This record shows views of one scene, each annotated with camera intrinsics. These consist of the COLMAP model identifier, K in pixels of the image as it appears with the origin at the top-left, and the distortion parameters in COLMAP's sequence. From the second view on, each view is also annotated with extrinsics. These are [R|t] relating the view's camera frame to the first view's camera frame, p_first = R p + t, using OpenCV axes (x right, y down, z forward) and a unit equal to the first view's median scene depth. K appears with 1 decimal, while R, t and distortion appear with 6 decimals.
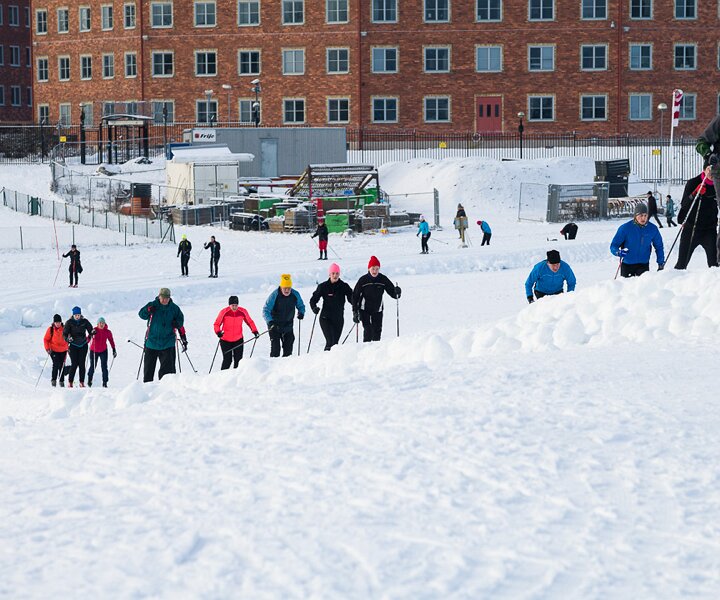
lens RADIAL K [[2785.8, 0, 359.9], [0, 2785.8, 300.4], [0, 0, 1]] dist [0.082499, 0.000000]
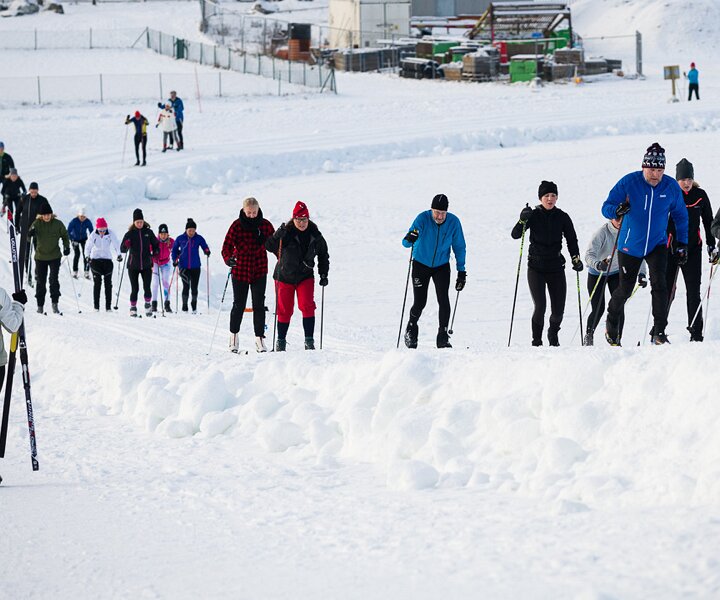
lens RADIAL K [[2785.8, 0, 359.6], [0, 2785.8, 299.2], [0, 0, 1]] dist [0.082499, 0.000000]
pose [[0.997975, 0.009903, -0.062825, -0.003679], [-0.006255, 0.998297, 0.058002, -0.006535], [0.063293, -0.057491, 0.996338, 0.125248]]
